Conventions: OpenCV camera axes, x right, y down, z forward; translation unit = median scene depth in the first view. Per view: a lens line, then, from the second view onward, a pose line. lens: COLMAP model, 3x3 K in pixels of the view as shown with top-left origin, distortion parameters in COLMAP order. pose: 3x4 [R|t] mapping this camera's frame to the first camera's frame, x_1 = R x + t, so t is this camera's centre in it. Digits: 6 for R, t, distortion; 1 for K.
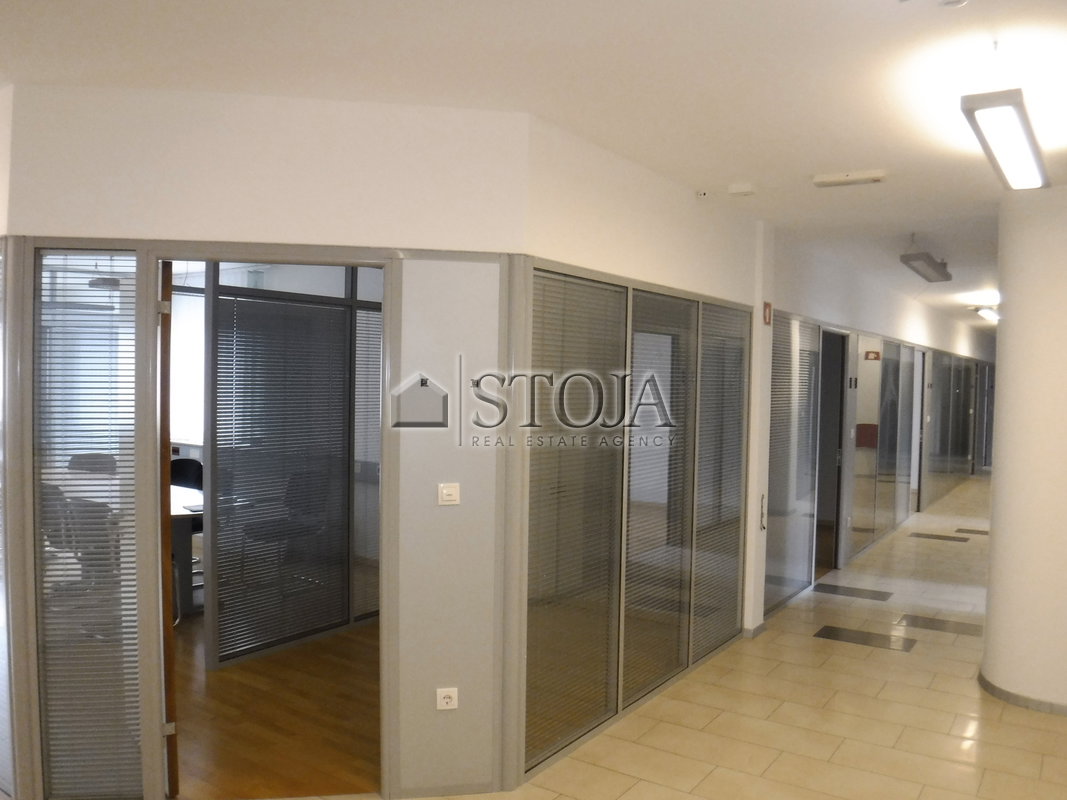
lens RADIAL K [[863.5, 0, 533.6], [0, 863.5, 409.4], [0, 0, 1]] dist [-0.087802, 0.010444]
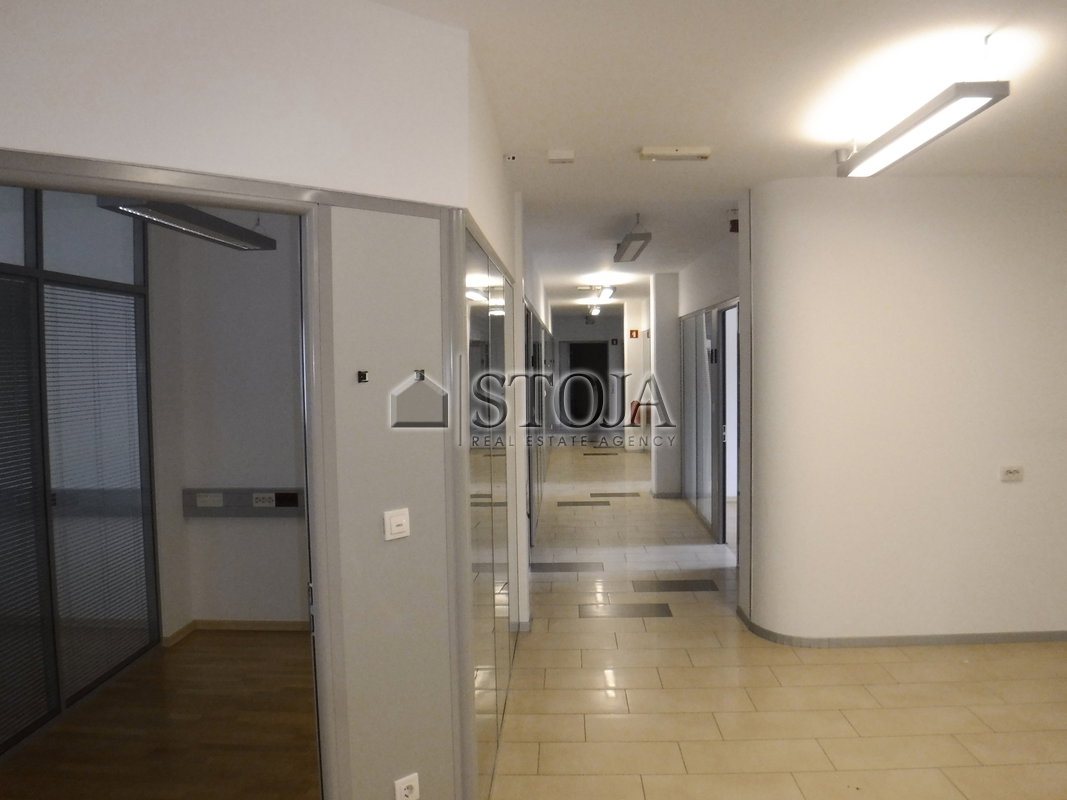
lens RADIAL K [[866.6, 0, 533.5], [0, 866.6, 400.0], [0, 0, 1]] dist [-0.106042, 0.005476]
pose [[0.844735, -0.056960, 0.532146, -0.320091], [0.052013, 0.998351, 0.024296, -0.017902], [-0.532652, 0.007154, 0.846304, 0.245994]]
